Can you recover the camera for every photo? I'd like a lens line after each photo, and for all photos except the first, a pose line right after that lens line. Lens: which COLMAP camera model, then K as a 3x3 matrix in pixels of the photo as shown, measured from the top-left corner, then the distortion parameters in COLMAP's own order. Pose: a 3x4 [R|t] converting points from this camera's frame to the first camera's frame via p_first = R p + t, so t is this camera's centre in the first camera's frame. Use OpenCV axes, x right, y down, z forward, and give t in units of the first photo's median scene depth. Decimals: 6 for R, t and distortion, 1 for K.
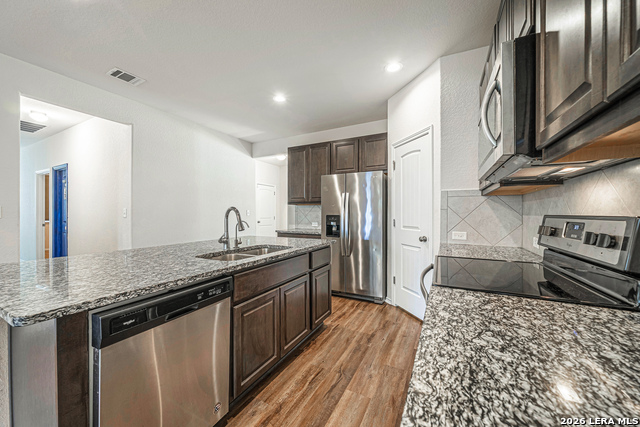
lens RADIAL K [[234.3, 0, 317.9], [0, 234.3, 215.0], [0, 0, 1]] dist [-0.009878, -0.000002]
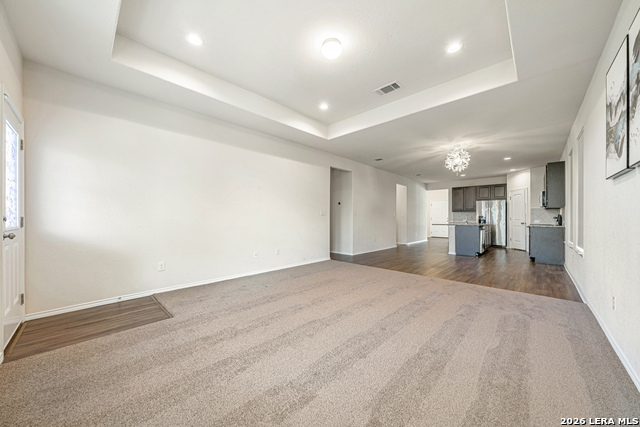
lens RADIAL K [[227.6, 0, 320.8], [0, 227.6, 217.5], [0, 0, 1]] dist [-0.000355, -0.000049]
pose [[0.964479, -0.000777, -0.264158, -0.976036], [-0.001561, 0.999961, -0.008642, 0.040677], [0.264154, 0.008747, 0.964441, -1.896748]]
